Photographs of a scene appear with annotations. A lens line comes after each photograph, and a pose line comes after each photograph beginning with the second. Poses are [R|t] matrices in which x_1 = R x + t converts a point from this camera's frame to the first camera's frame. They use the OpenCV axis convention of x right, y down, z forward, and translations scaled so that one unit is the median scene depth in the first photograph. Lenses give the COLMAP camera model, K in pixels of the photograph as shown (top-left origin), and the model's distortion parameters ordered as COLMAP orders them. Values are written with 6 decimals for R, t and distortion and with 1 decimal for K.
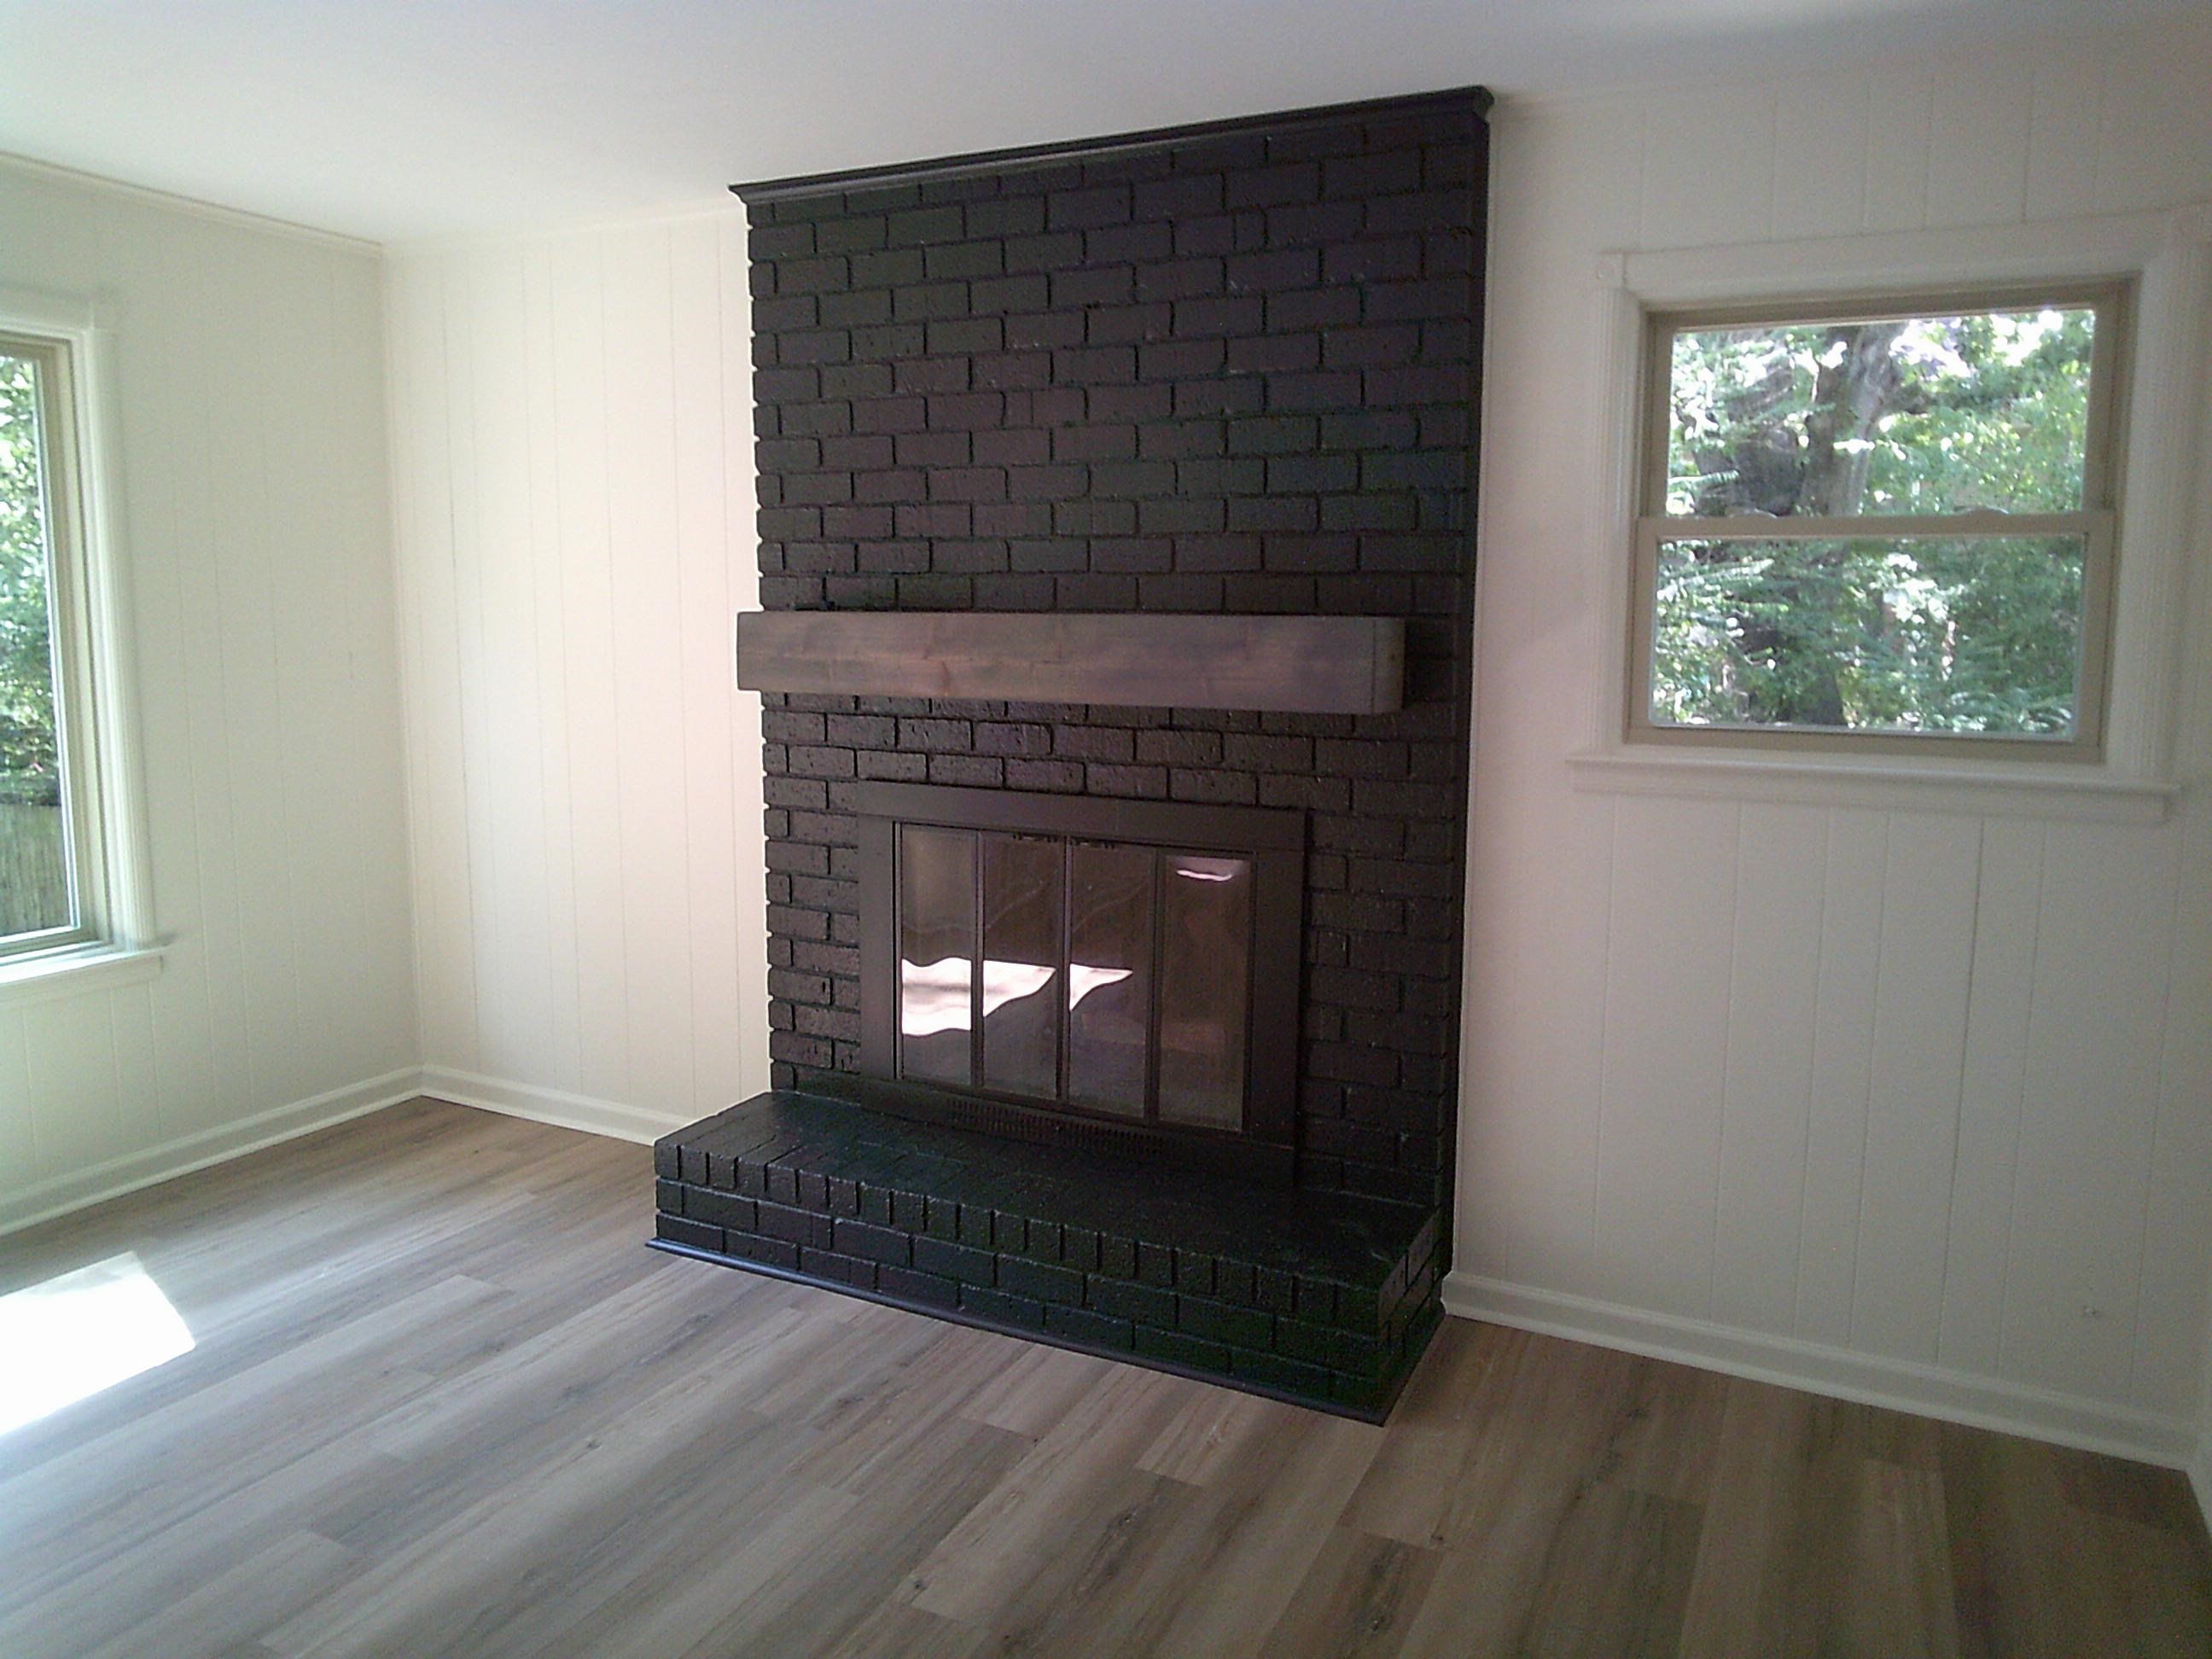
lens RADIAL K [[1547.6, 0, 1111.1], [0, 1547.6, 819.4], [0, 0, 1]] dist [-0.011284, -0.019045]
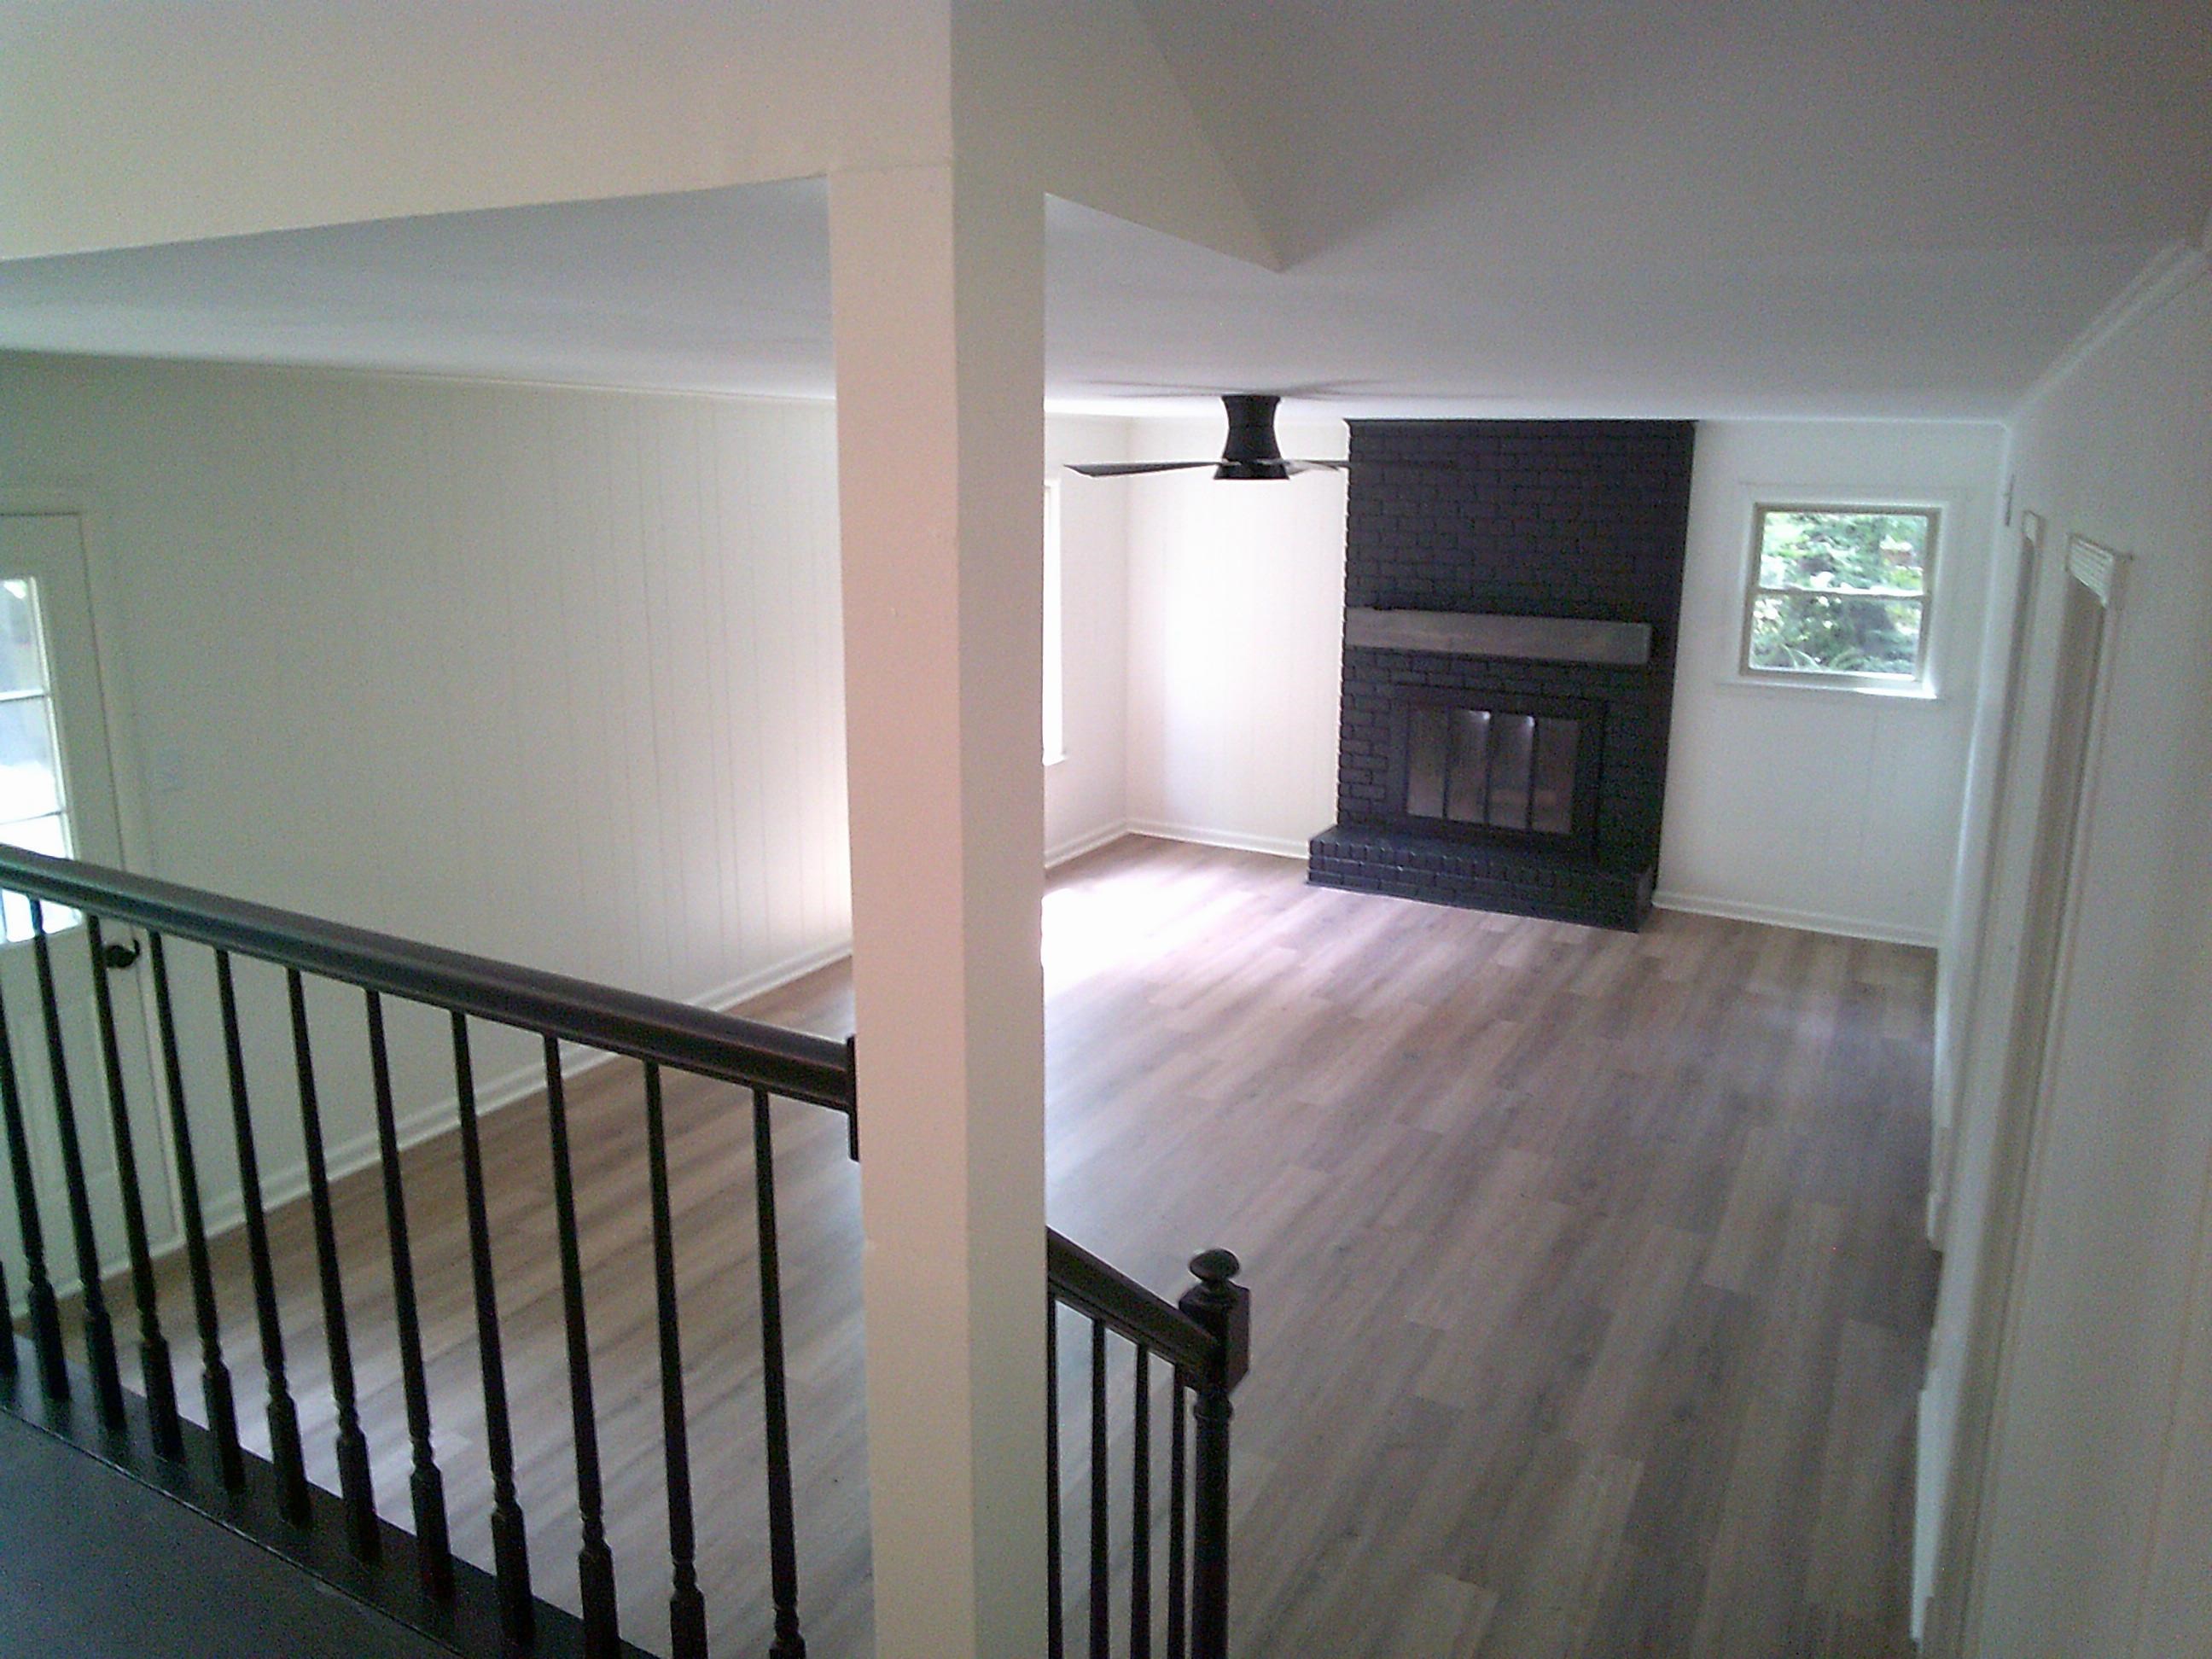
lens RADIAL K [[1547.6, 0, 1096.4], [0, 1547.6, 822.1], [0, 0, 1]] dist [-0.011284, -0.019045]
pose [[0.999054, 0.010119, -0.042304, -0.605225], [-0.006151, 0.995657, 0.092889, -0.038485], [0.043061, -0.092541, 0.994777, -1.564950]]
